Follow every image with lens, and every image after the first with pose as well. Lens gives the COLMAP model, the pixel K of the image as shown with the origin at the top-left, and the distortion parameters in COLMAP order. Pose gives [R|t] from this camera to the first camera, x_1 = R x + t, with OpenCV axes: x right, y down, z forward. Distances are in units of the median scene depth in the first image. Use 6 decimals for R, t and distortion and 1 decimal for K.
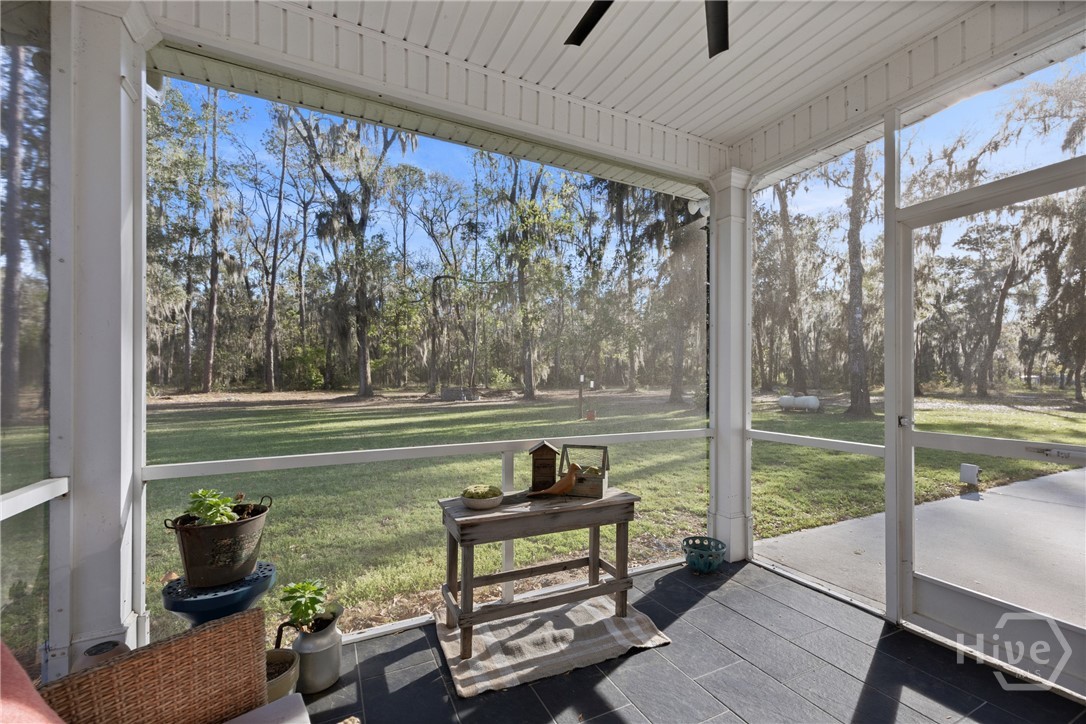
lens RADIAL K [[454.0, 0, 537.8], [0, 454.0, 382.4], [0, 0, 1]] dist [-0.000895, -0.000020]
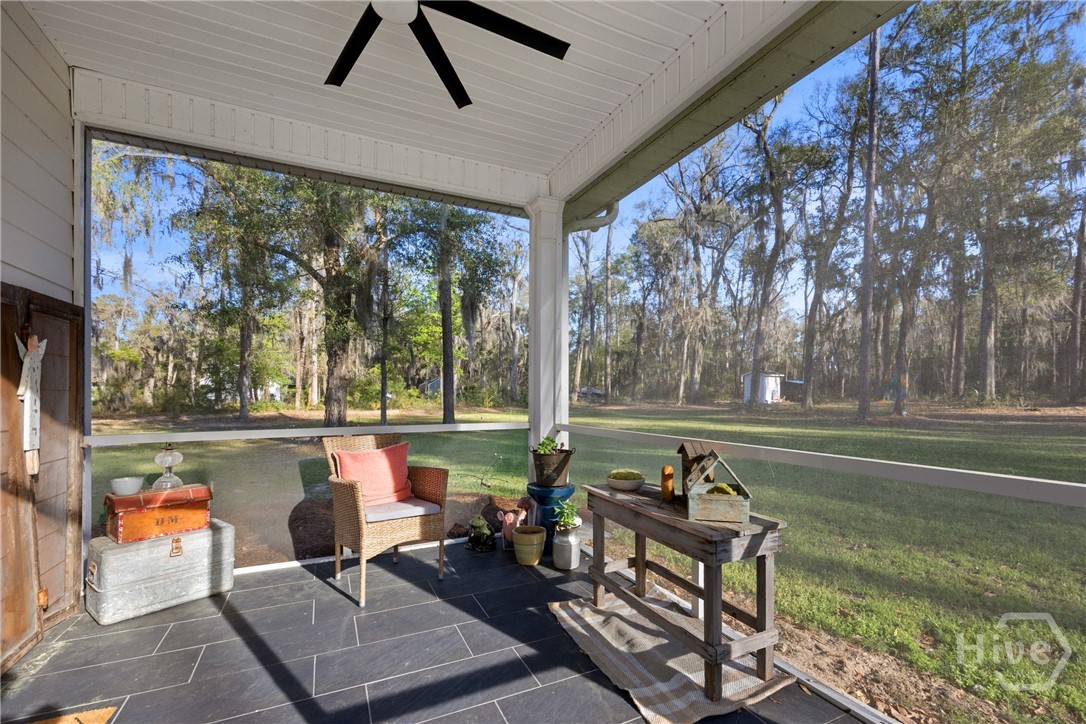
lens RADIAL K [[454.0, 0, 540.6], [0, 454.0, 391.0], [0, 0, 1]] dist [-0.000895, -0.000020]
pose [[-0.001442, -0.001358, -0.999998, 0.940309], [-0.002080, 0.999997, -0.001355, 0.038142], [0.999997, 0.002078, -0.001445, 0.769442]]
